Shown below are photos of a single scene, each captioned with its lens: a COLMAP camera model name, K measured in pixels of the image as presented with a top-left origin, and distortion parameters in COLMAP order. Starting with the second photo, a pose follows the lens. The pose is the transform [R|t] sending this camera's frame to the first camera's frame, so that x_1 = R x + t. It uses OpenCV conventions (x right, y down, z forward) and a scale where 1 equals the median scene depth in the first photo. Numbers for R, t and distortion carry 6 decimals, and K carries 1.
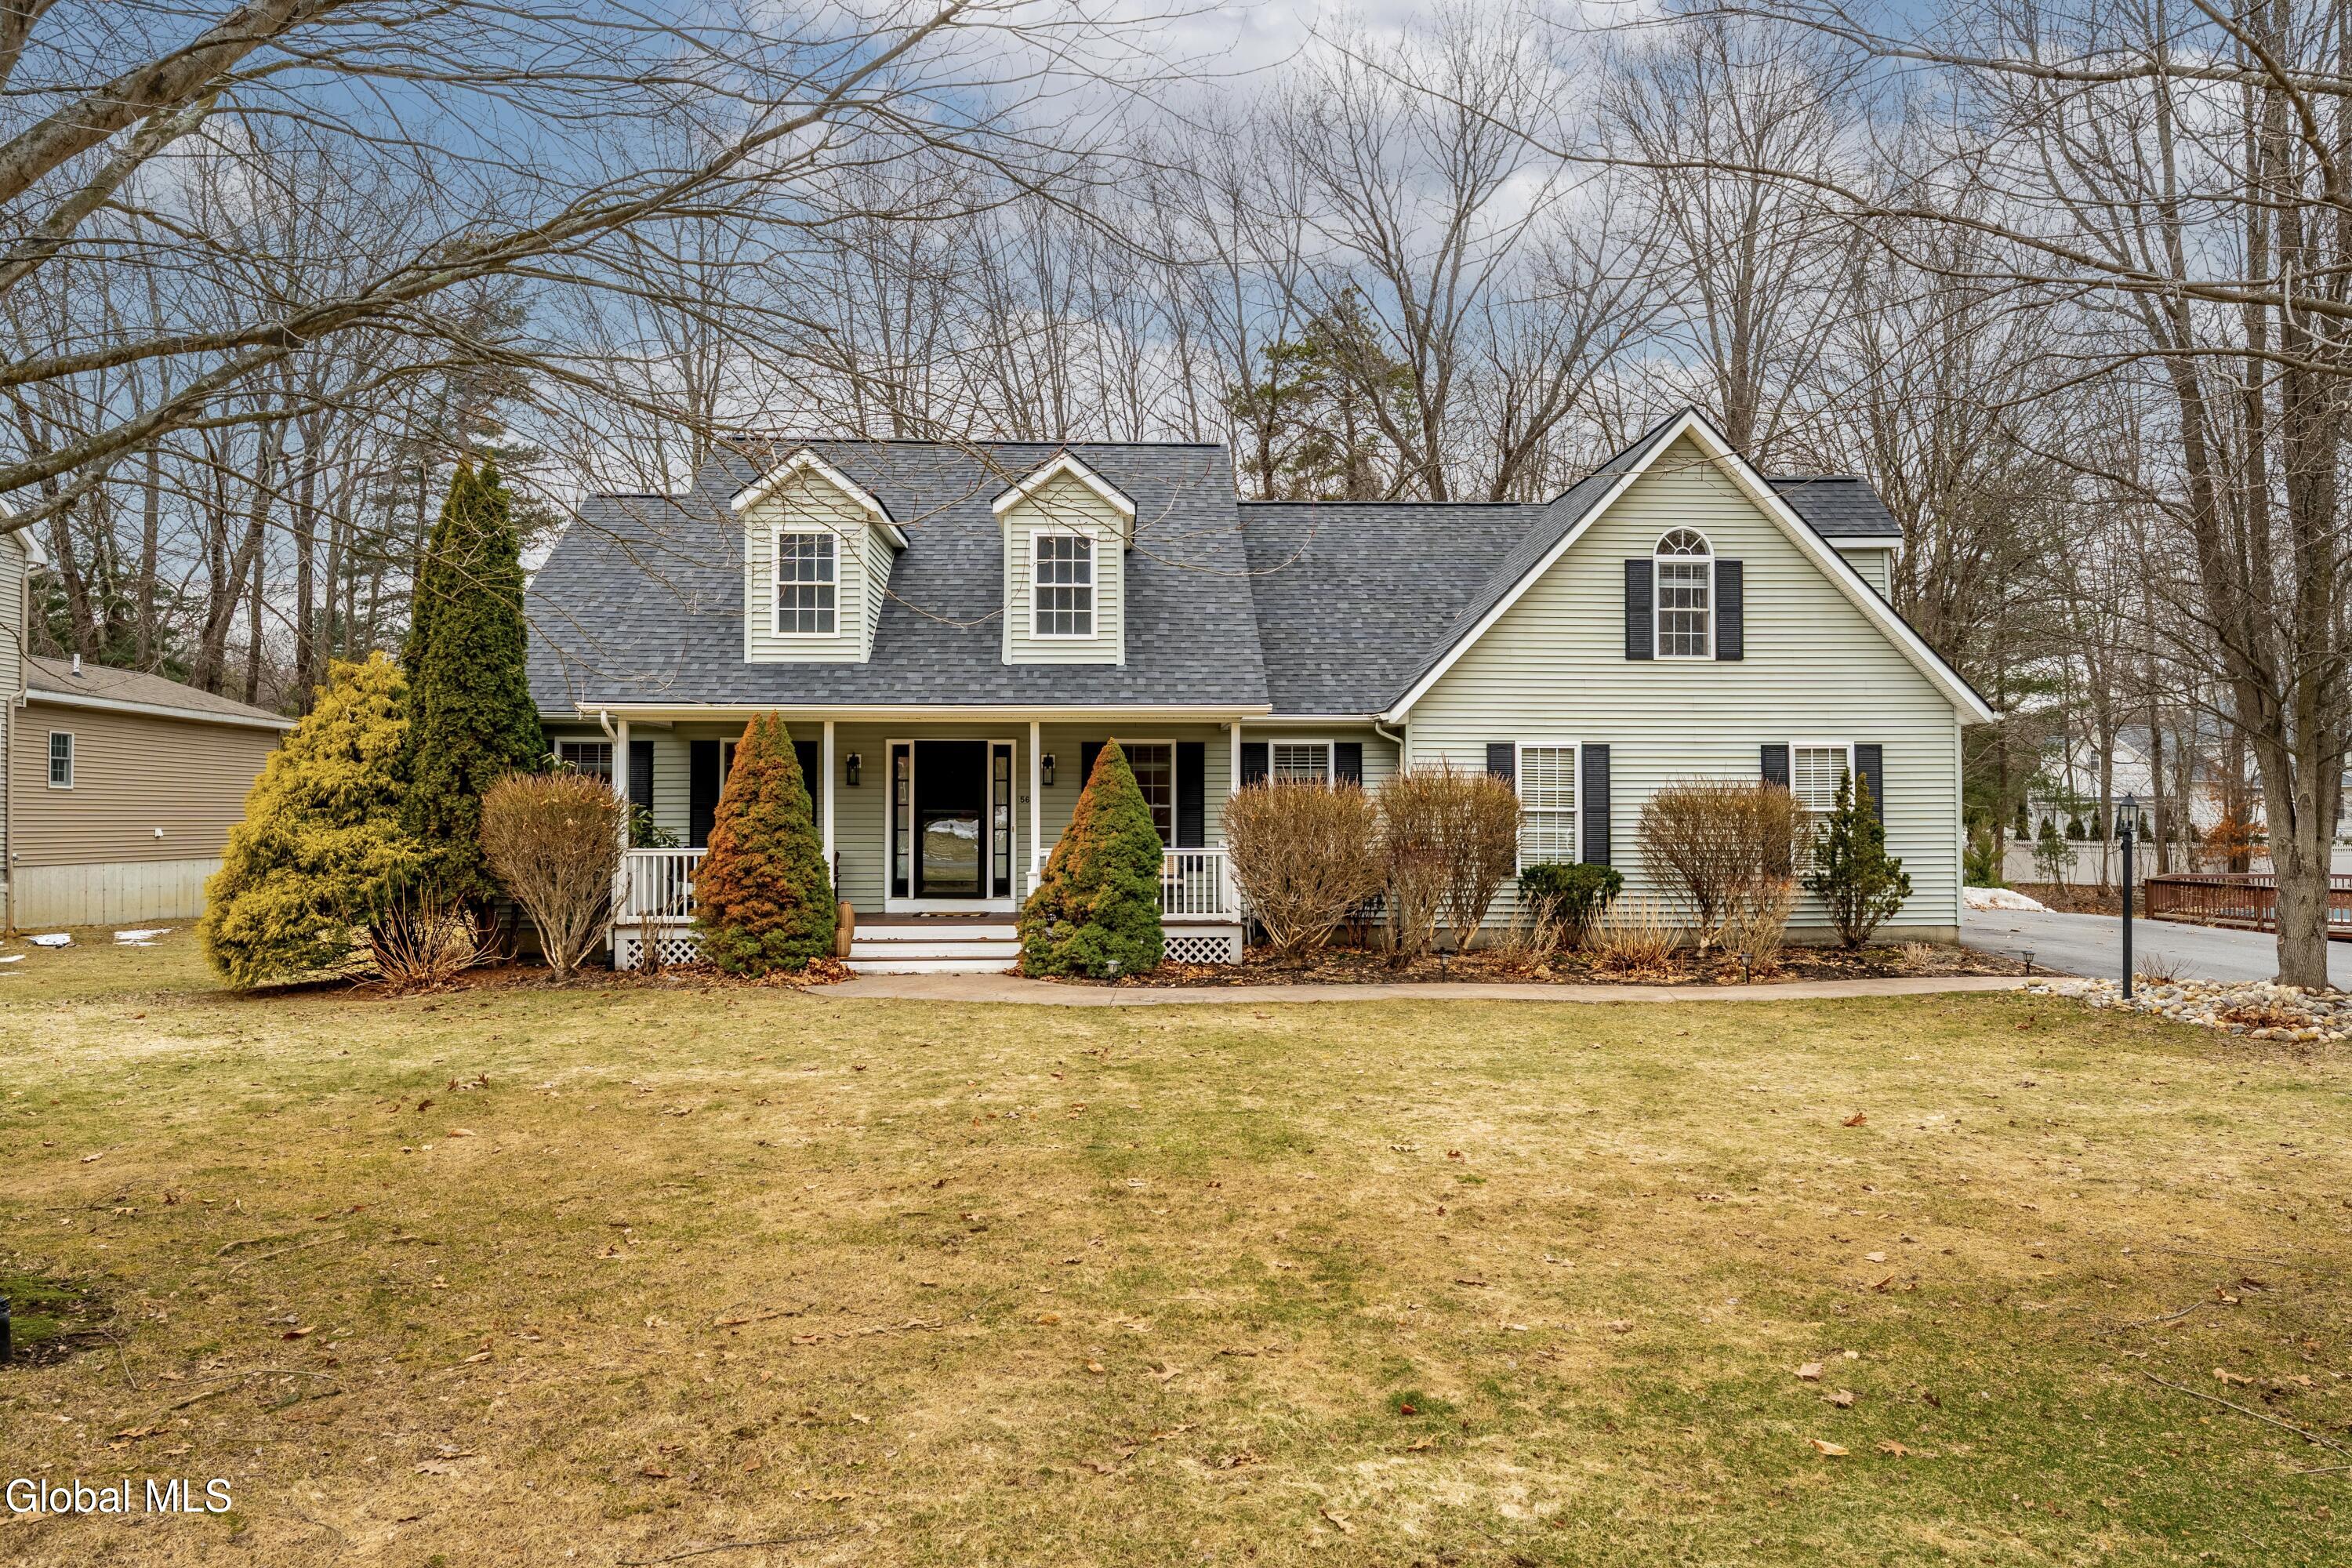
lens RADIAL K [[1485.9, 0, 1226.0], [0, 1485.9, 789.1], [0, 0, 1]] dist [-0.004442, 0.005494]
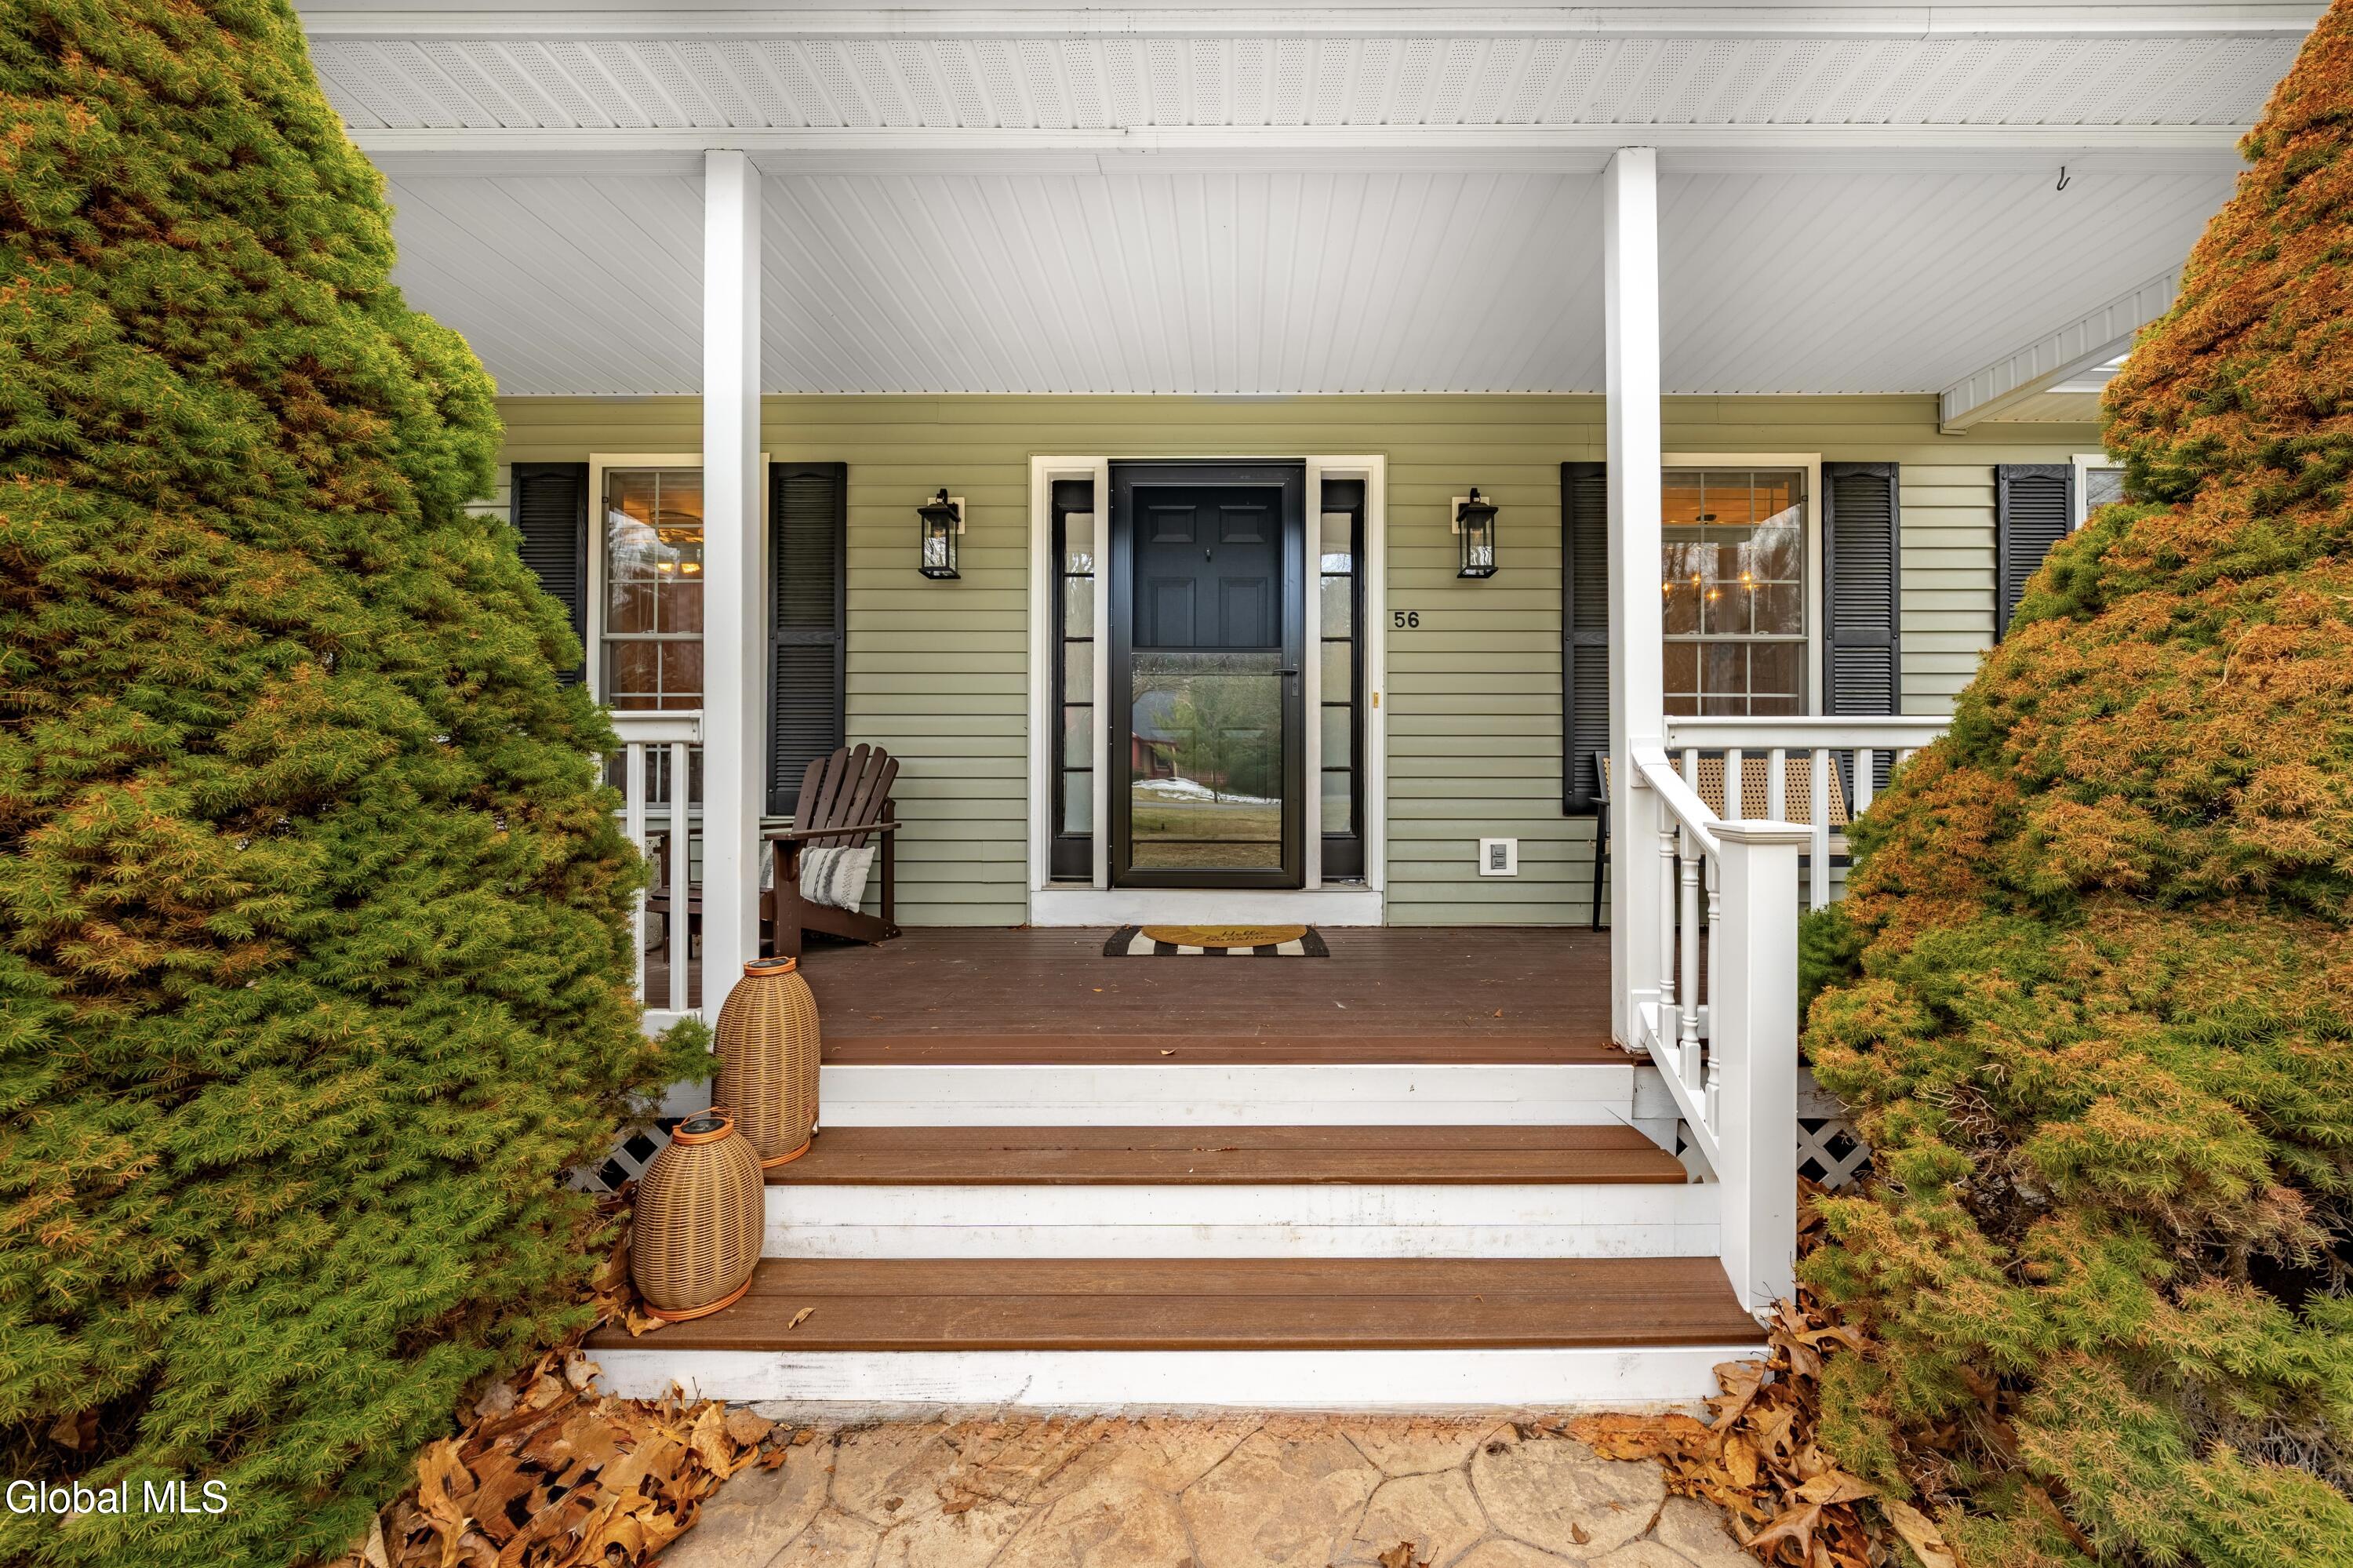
lens RADIAL K [[809.3, 0, 1190.7], [0, 809.3, 785.7], [0, 0, 1]] dist [-0.002609, -0.000467]
pose [[0.997746, 0.000974, -0.067097, -0.175307], [0.000633, 0.999714, 0.023924, 0.043198], [0.067101, -0.023912, 0.997460, 0.796870]]
